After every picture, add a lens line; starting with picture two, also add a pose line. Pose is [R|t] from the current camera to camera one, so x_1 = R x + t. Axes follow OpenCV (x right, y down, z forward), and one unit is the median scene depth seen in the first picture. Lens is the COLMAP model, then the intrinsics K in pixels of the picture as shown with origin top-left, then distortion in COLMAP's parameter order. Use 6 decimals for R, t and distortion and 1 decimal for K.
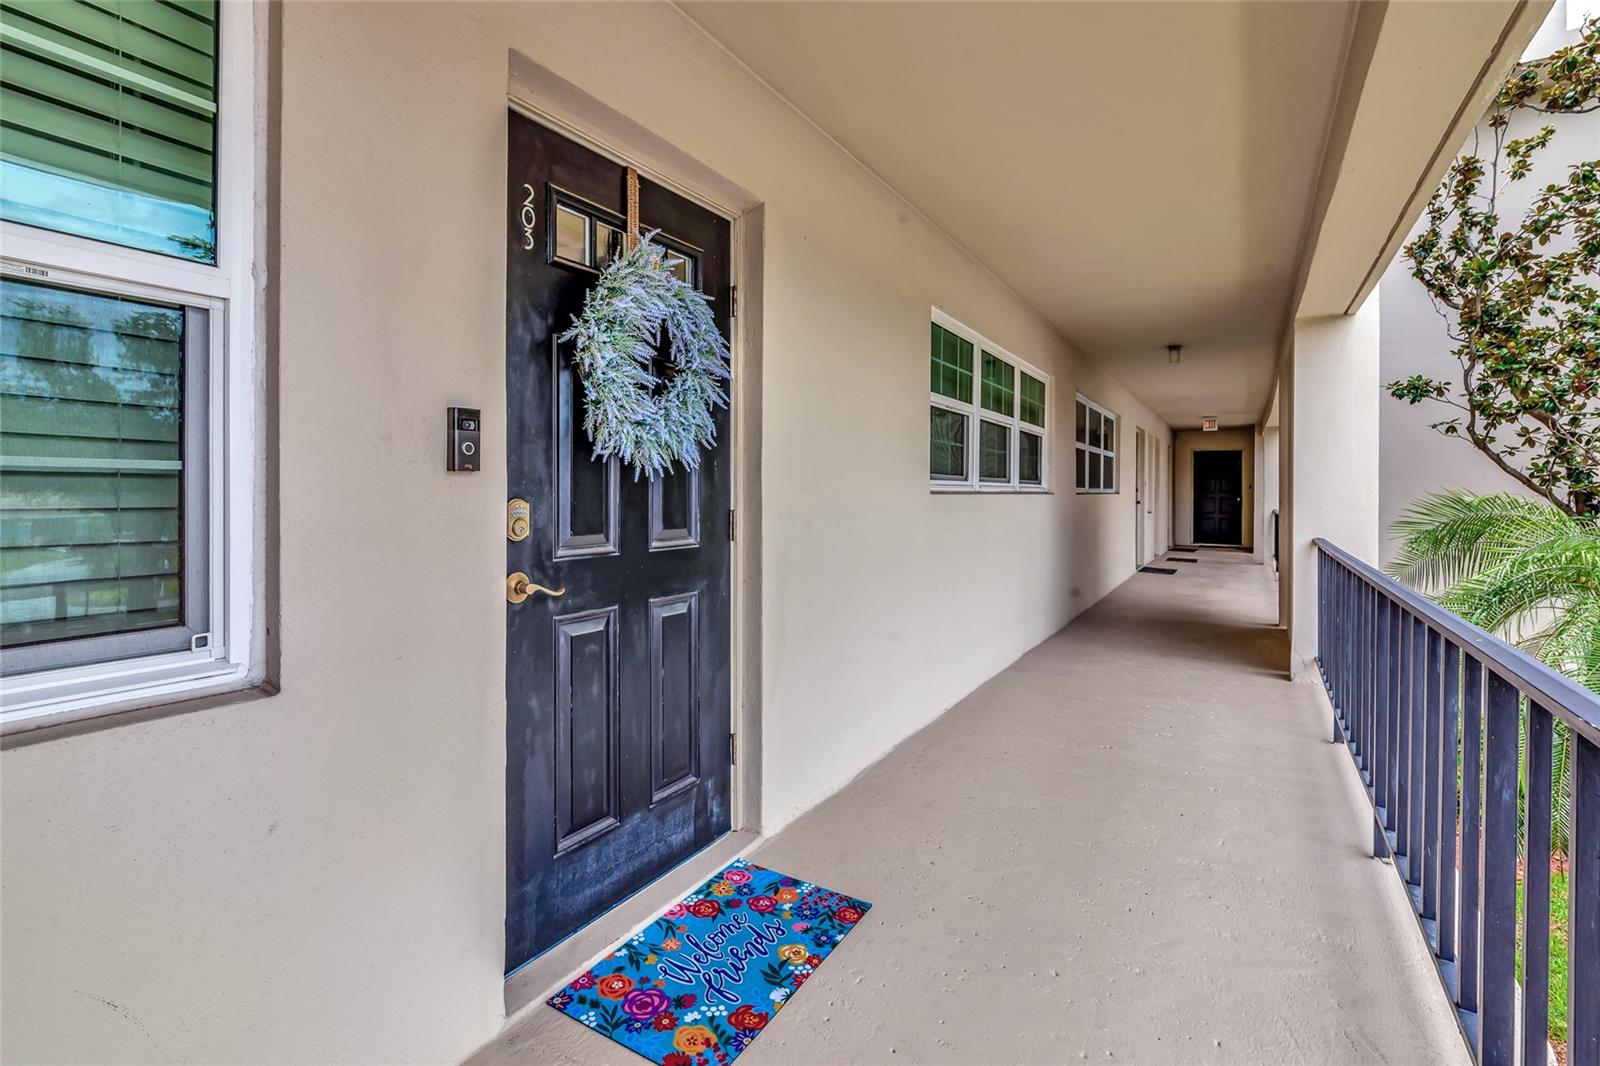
lens RADIAL K [[745.9, 0, 796.1], [0, 745.9, 491.8], [0, 0, 1]] dist [-0.010334, 0.000529]
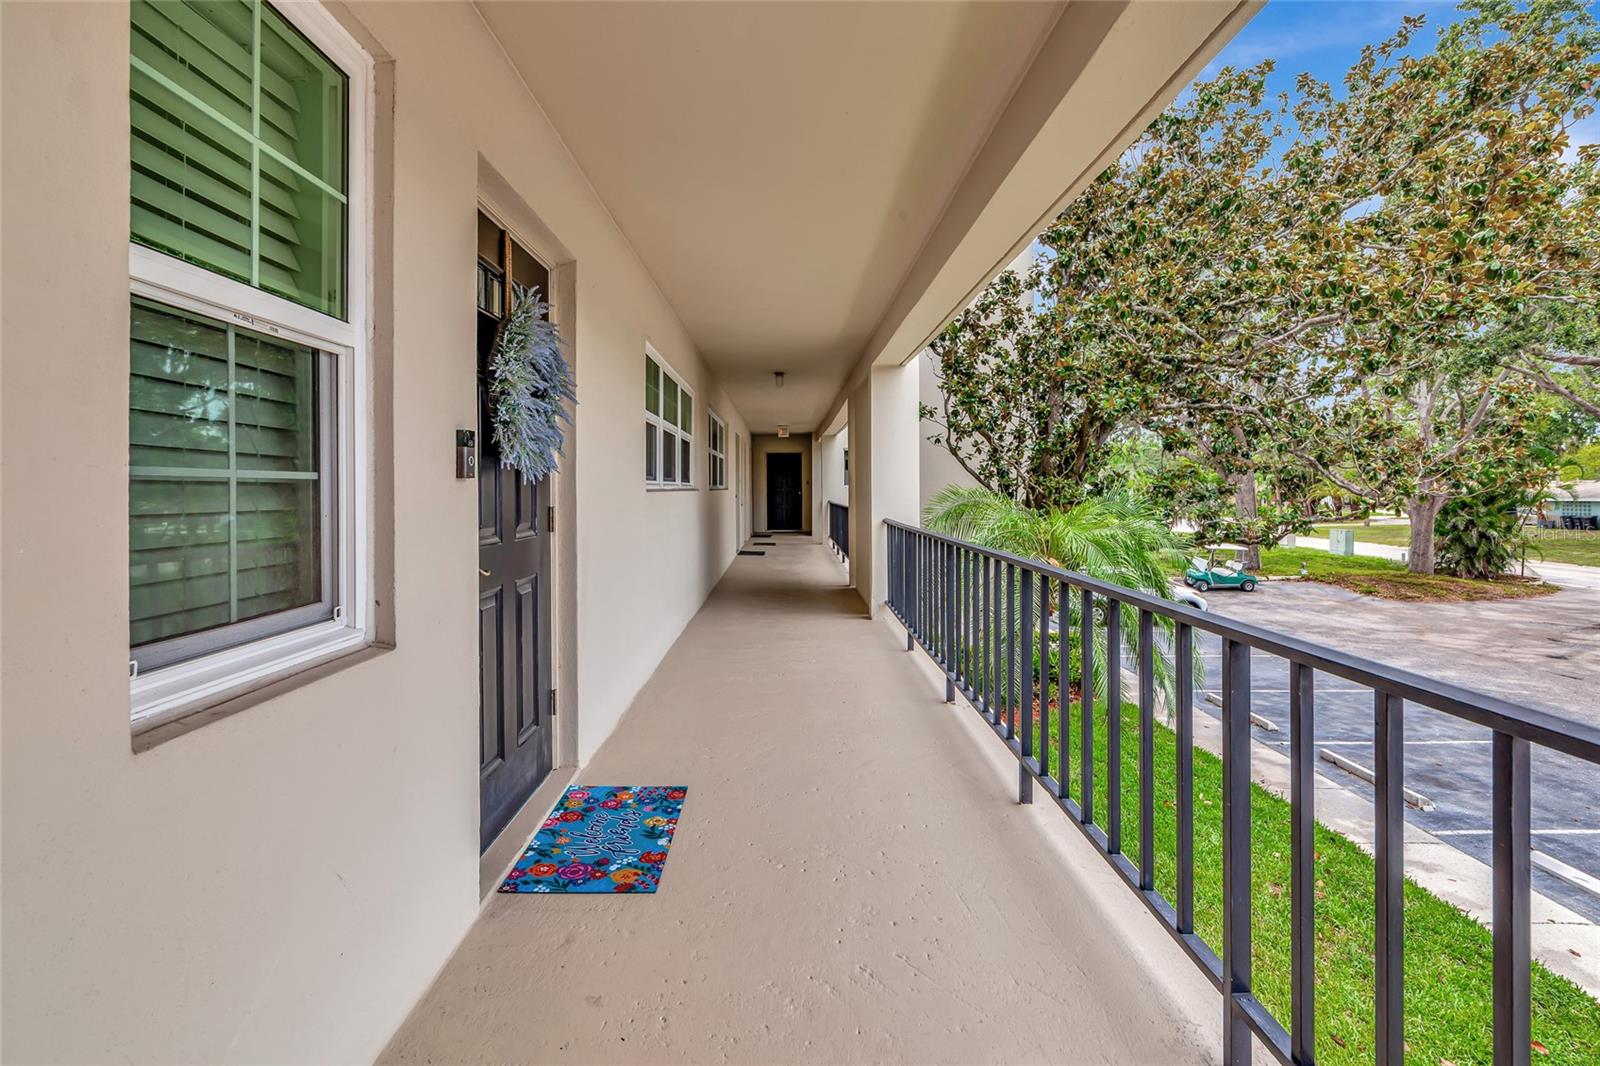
lens RADIAL K [[745.9, 0, 796.1], [0, 745.9, 491.8], [0, 0, 1]] dist [-0.010334, 0.000529]
pose [[0.847265, -0.015374, 0.530948, -0.237593], [0.013610, 0.999881, 0.007234, -0.002048], [-0.530996, 0.001097, 0.847374, -0.150500]]
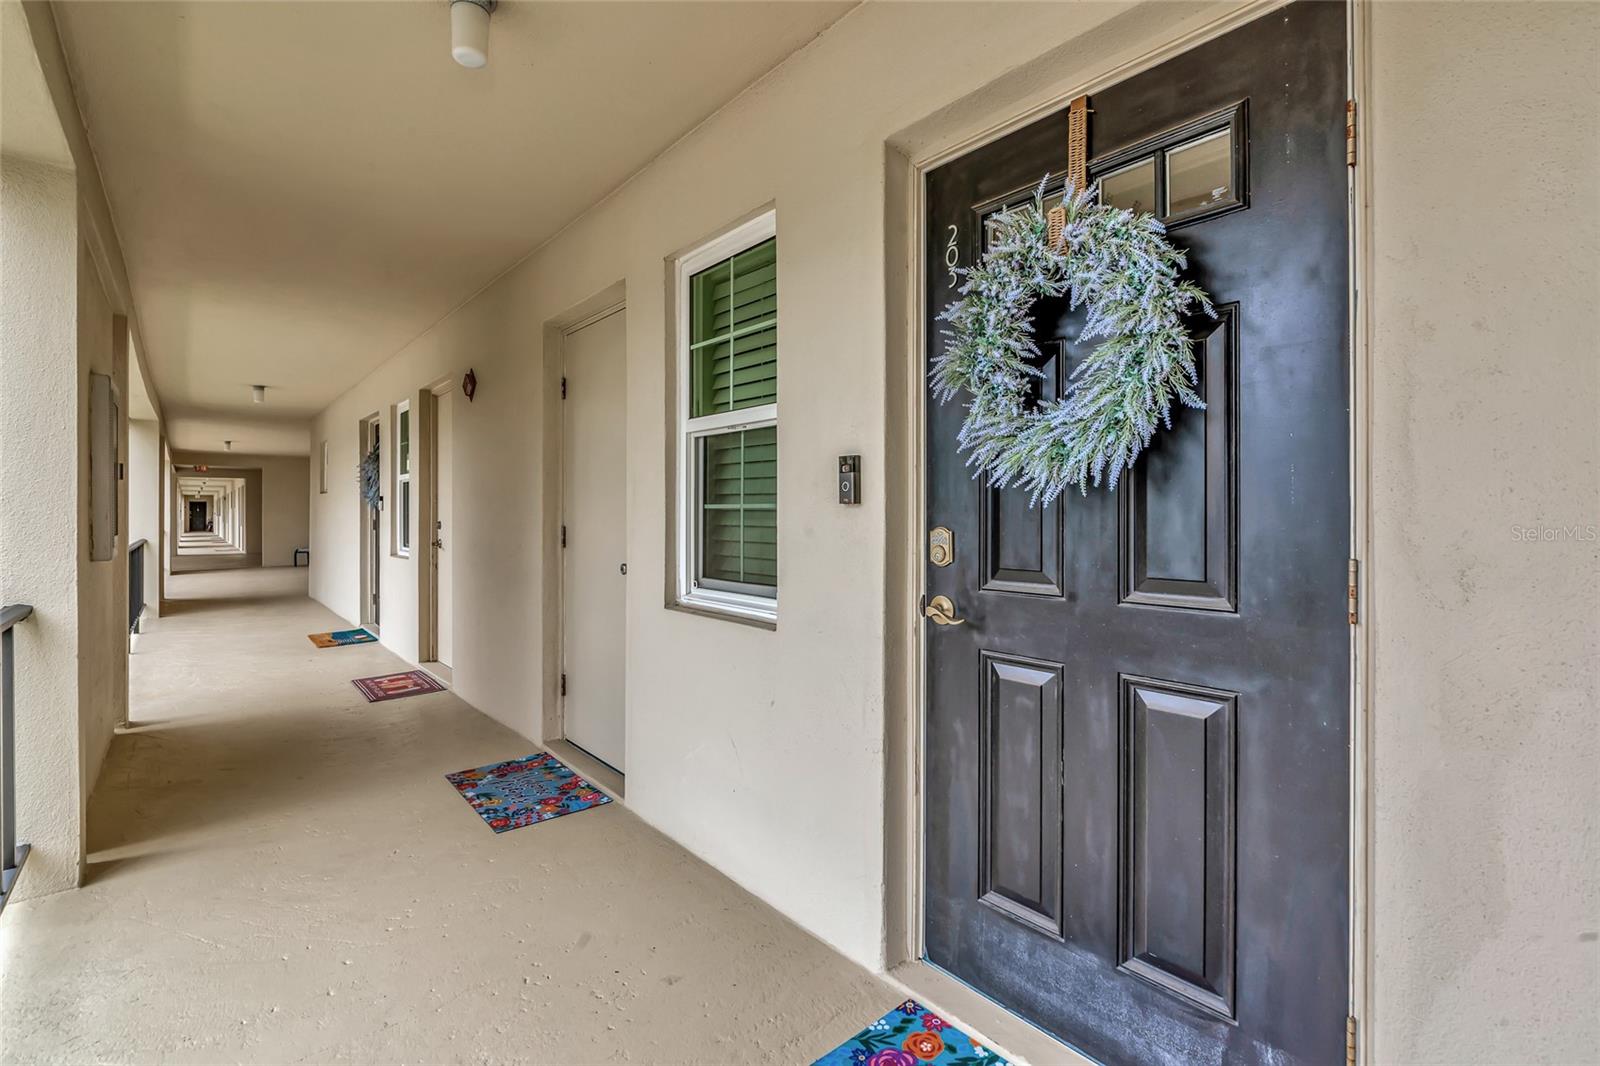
lens RADIAL K [[741.8, 0, 797.9], [0, 741.8, 516.7], [0, 0, 1]] dist [-0.002374, -0.000442]
pose [[-0.330401, -0.002571, -0.943837, 0.300843], [-0.004351, 0.999990, -0.001201, -0.001224], [0.943831, 0.003710, -0.330409, 0.497932]]
